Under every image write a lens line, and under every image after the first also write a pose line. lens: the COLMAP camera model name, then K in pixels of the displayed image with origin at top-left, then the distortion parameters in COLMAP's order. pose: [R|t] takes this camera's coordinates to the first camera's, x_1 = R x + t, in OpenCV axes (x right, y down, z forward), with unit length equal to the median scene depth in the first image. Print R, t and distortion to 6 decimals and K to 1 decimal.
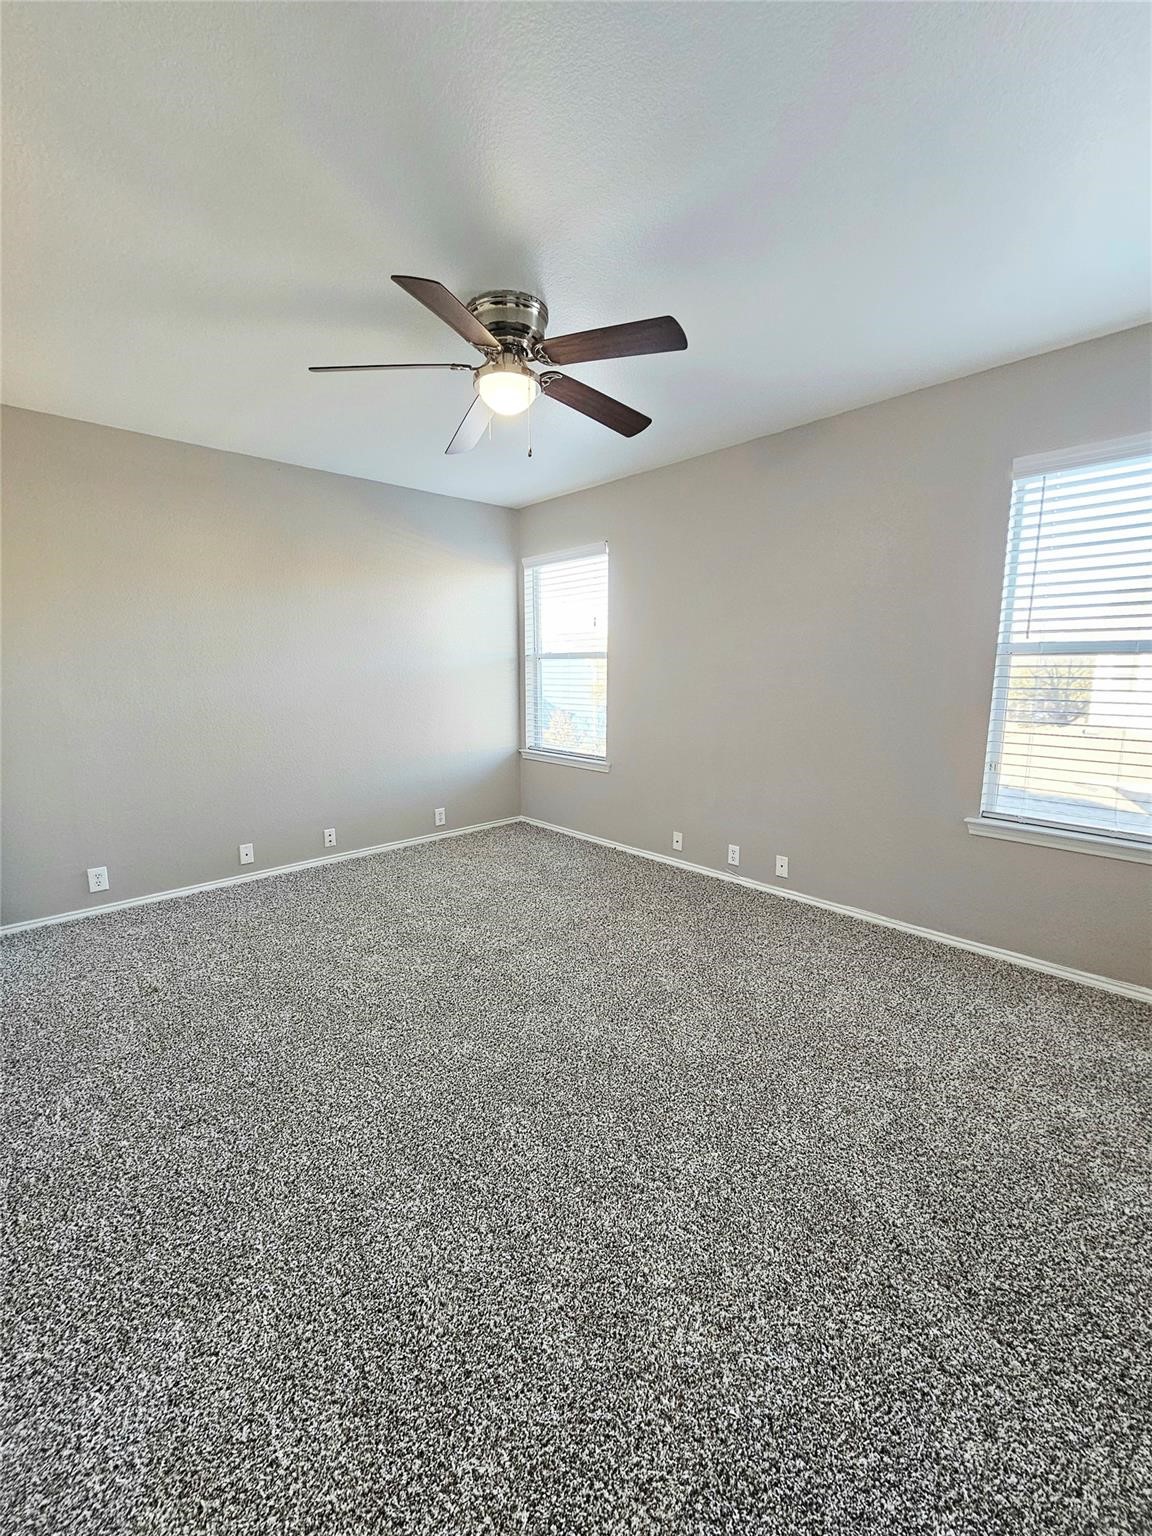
lens RADIAL K [[623.6, 0, 609.2], [0, 623.6, 762.5], [0, 0, 1]] dist [-0.007067, -0.000355]
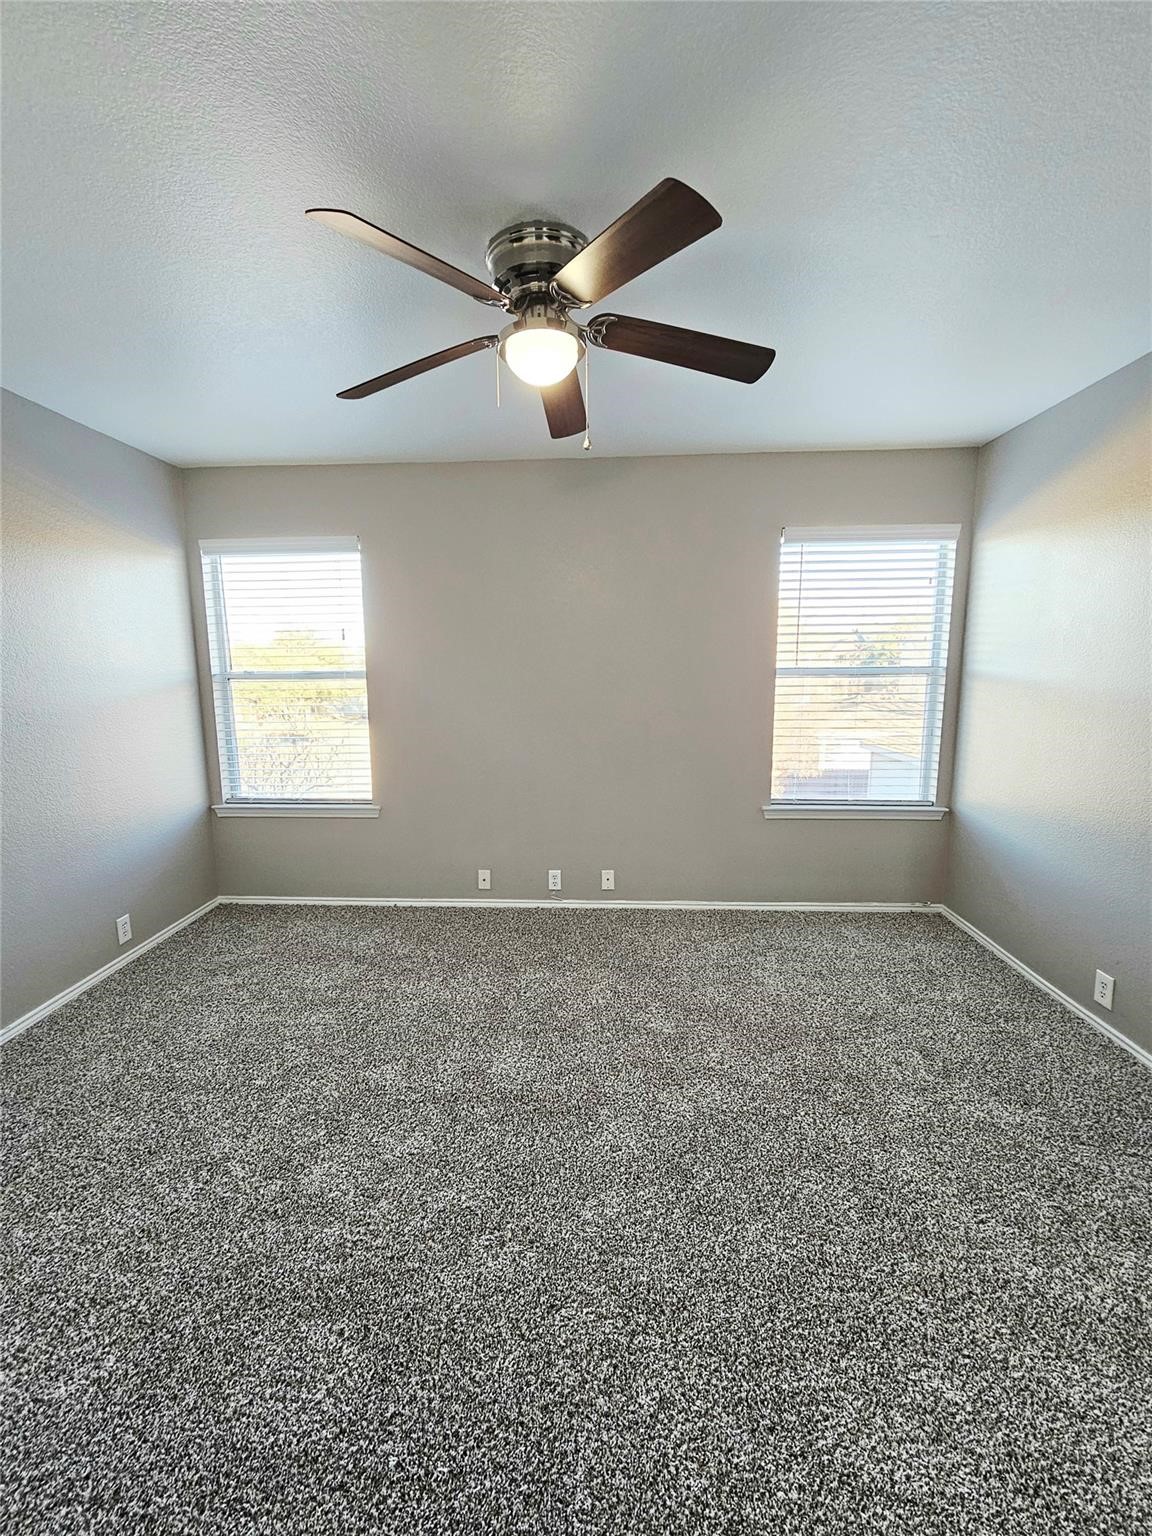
lens RADIAL K [[623.6, 0, 578.1], [0, 623.6, 763.6], [0, 0, 1]] dist [-0.007067, -0.000355]
pose [[0.733475, -0.111643, 0.670485, -0.371071], [0.109803, 0.992924, 0.045213, -0.066466], [-0.670788, 0.040458, 0.740544, 0.220010]]
